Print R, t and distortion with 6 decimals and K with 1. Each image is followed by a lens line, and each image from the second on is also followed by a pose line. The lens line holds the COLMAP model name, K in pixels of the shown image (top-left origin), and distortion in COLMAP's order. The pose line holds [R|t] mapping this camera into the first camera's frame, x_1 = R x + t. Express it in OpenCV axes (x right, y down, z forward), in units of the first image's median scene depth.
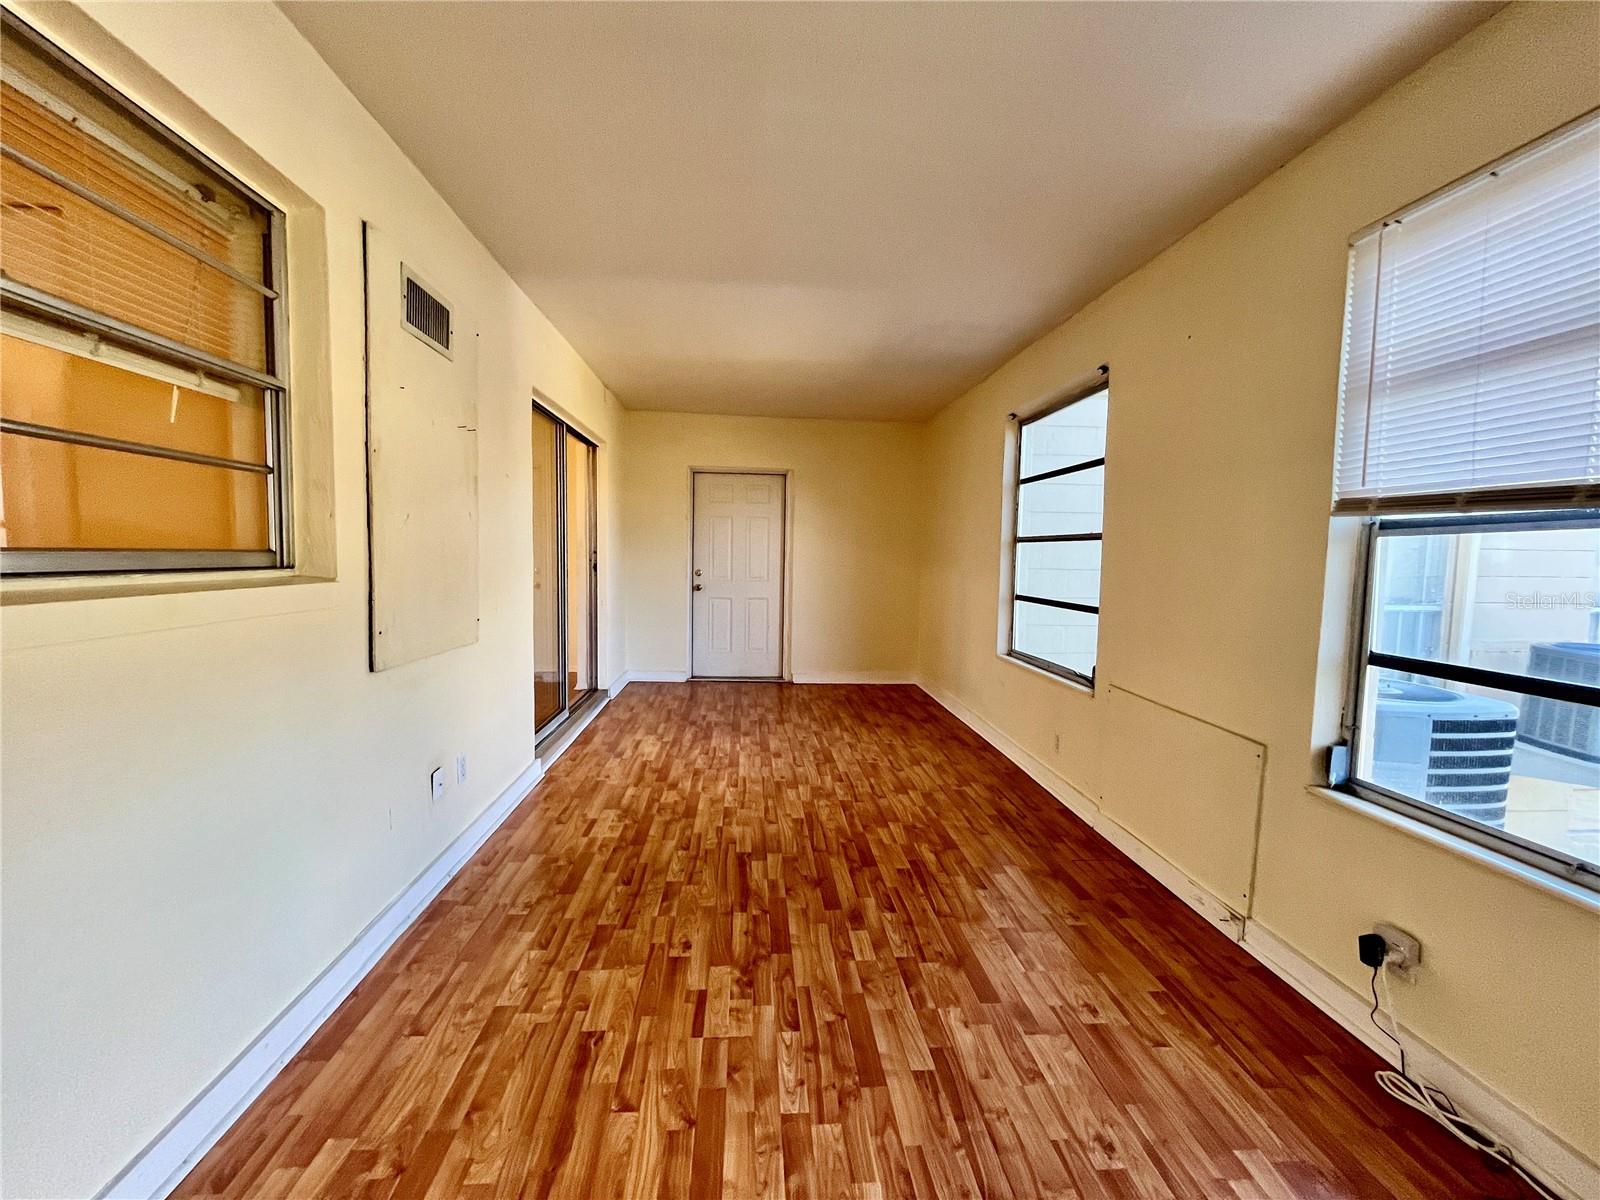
lens RADIAL K [[650.6, 0, 796.9], [0, 650.6, 597.0], [0, 0, 1]] dist [-0.004865, 0.000076]
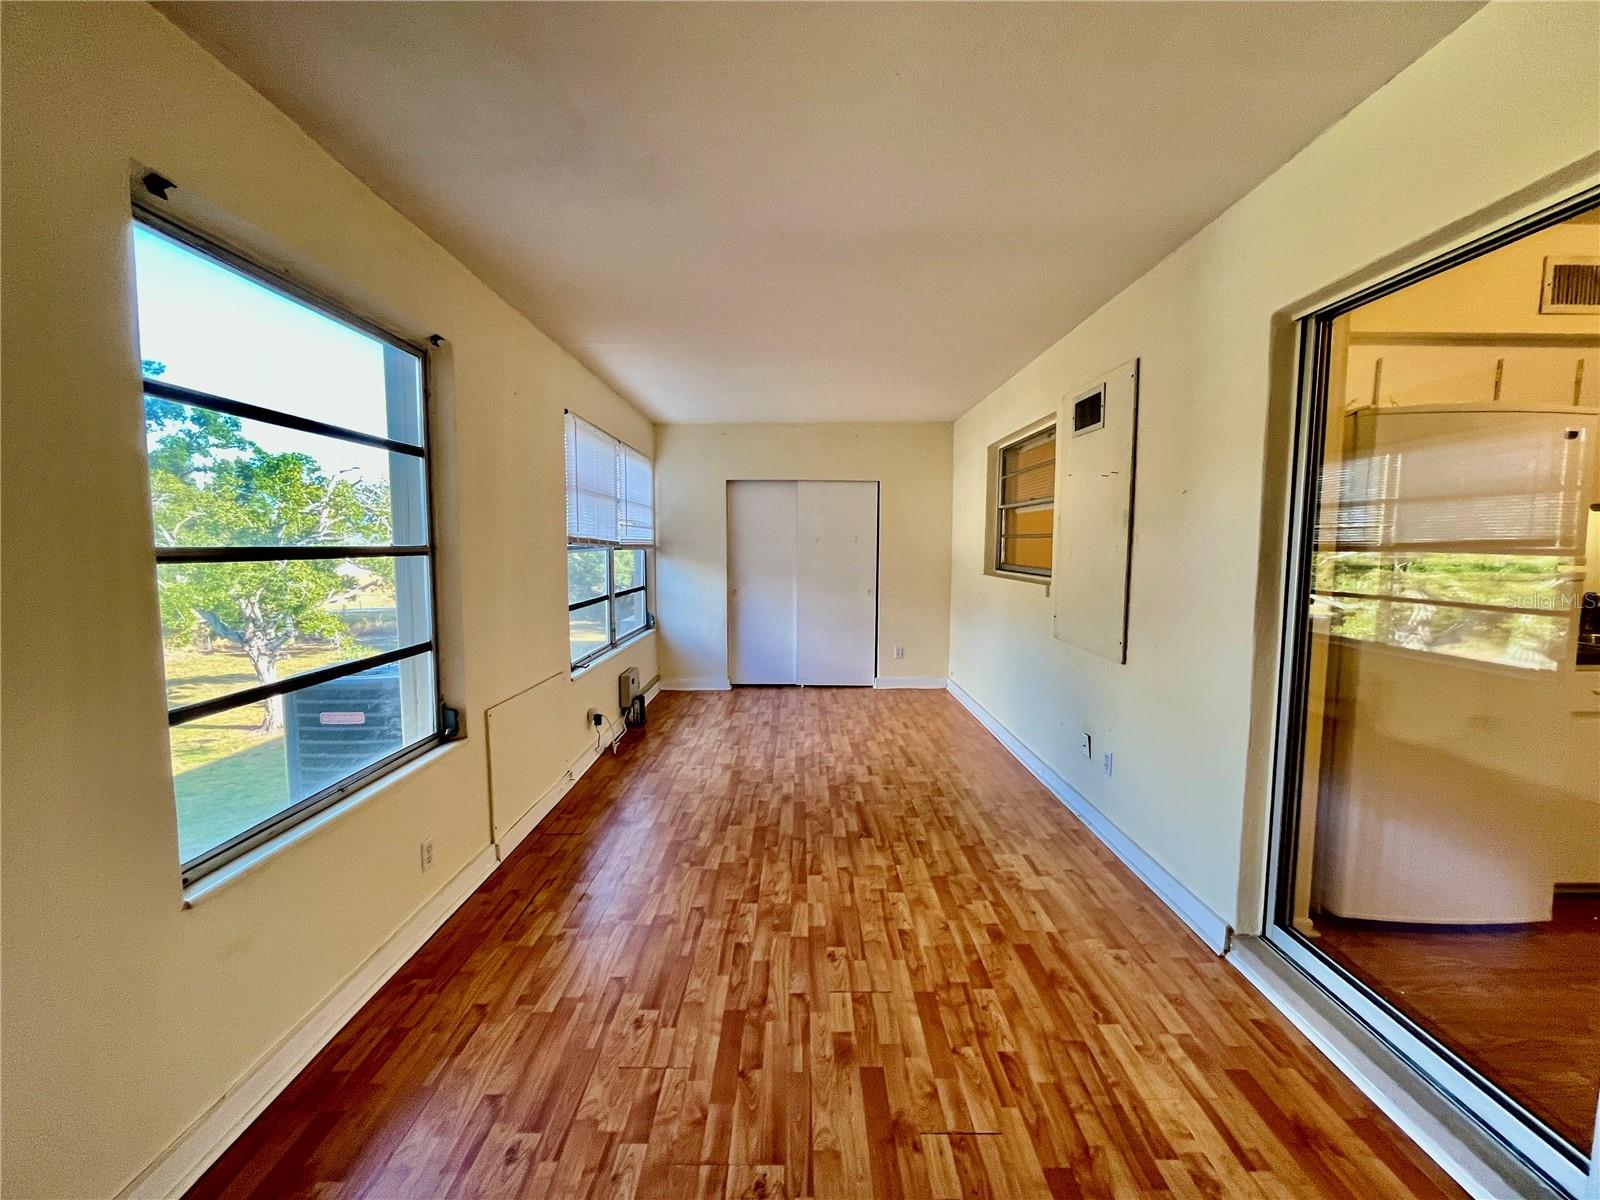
lens RADIAL K [[650.6, 0, 796.9], [0, 650.6, 597.0], [0, 0, 1]] dist [-0.004865, 0.000076]
pose [[-0.996675, -0.024889, 0.077583, -0.034808], [-0.012890, 0.988377, 0.151477, -0.179134], [-0.080451, 0.149973, -0.985411, 1.910817]]
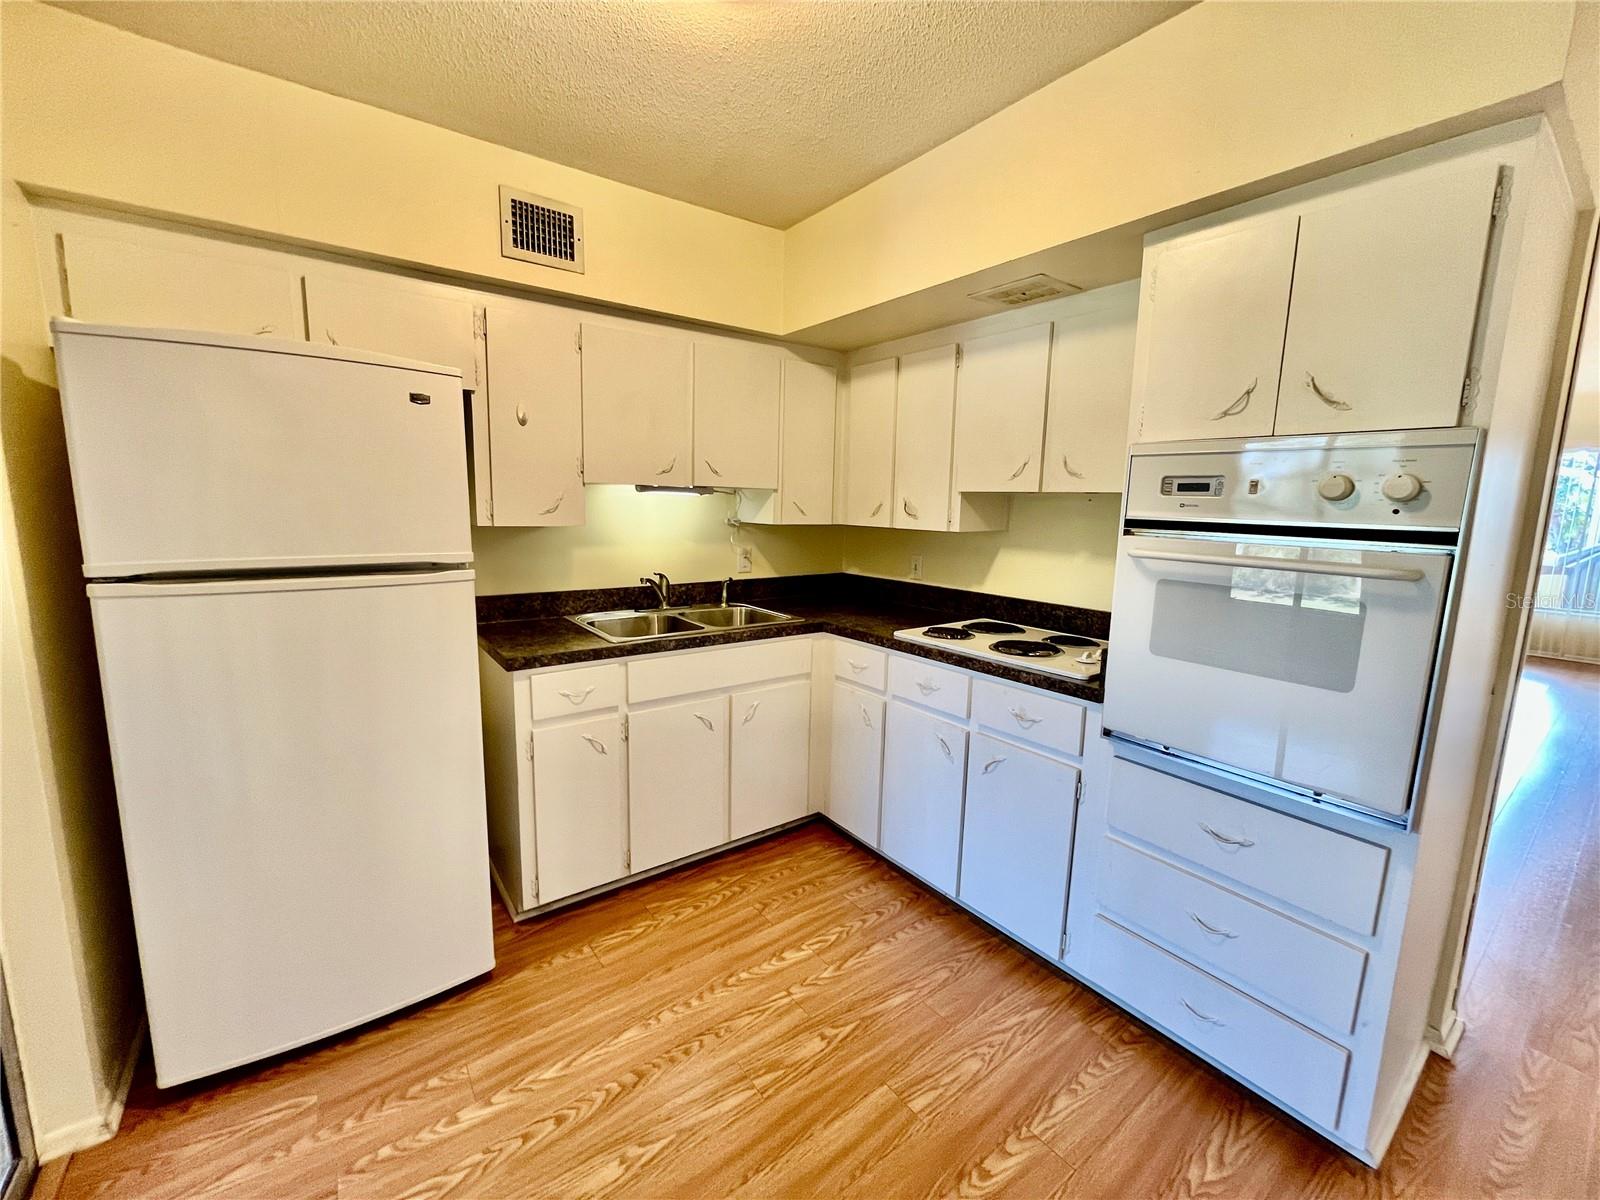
lens RADIAL K [[650.6, 0, 796.9], [0, 650.6, 597.0], [0, 0, 1]] dist [-0.004865, 0.000076]
pose [[-0.845958, 0.043023, -0.531512, -0.735794], [-0.072633, 0.978154, 0.194779, -0.228313], [0.528280, 0.203380, -0.824352, 1.788806]]
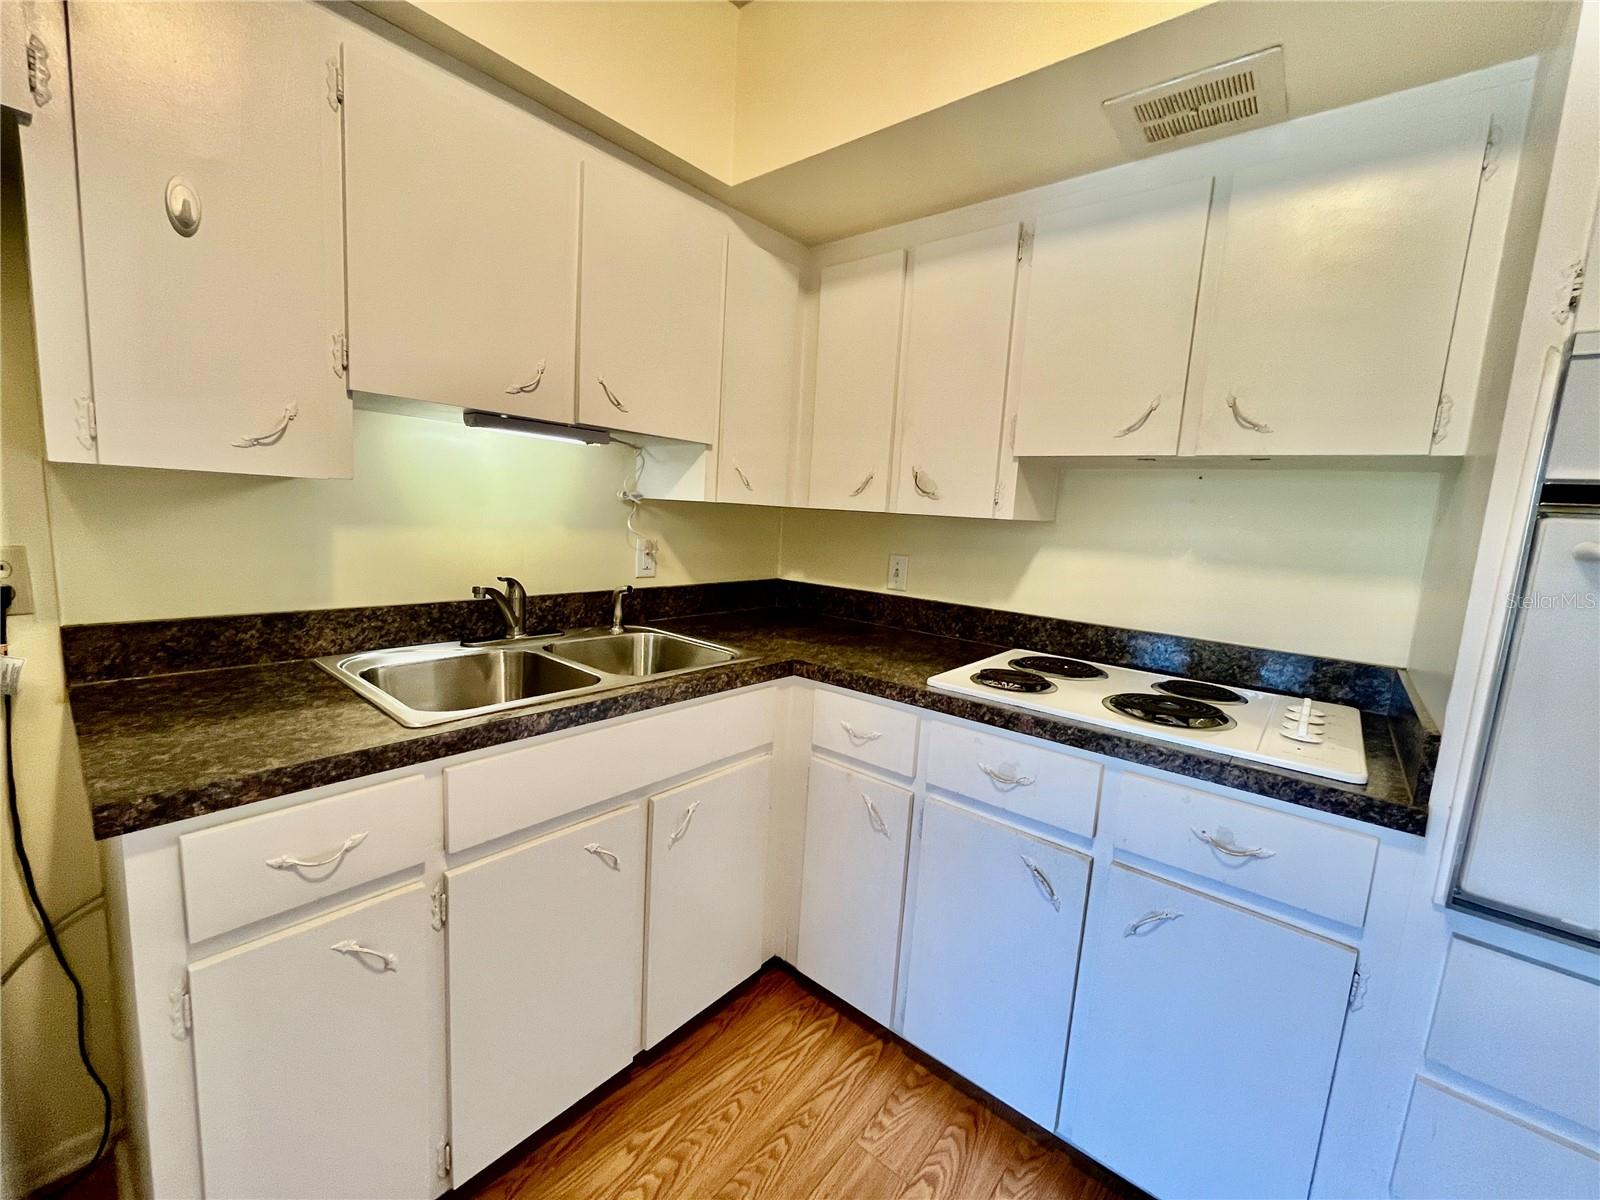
lens RADIAL K [[650.6, 0, 796.9], [0, 650.6, 597.0], [0, 0, 1]] dist [-0.004865, 0.000076]
pose [[-0.696311, 0.037614, -0.716754, -0.856436], [-0.119389, 0.978643, 0.167341, -0.163307], [0.707741, 0.202094, -0.676949, 1.414816]]
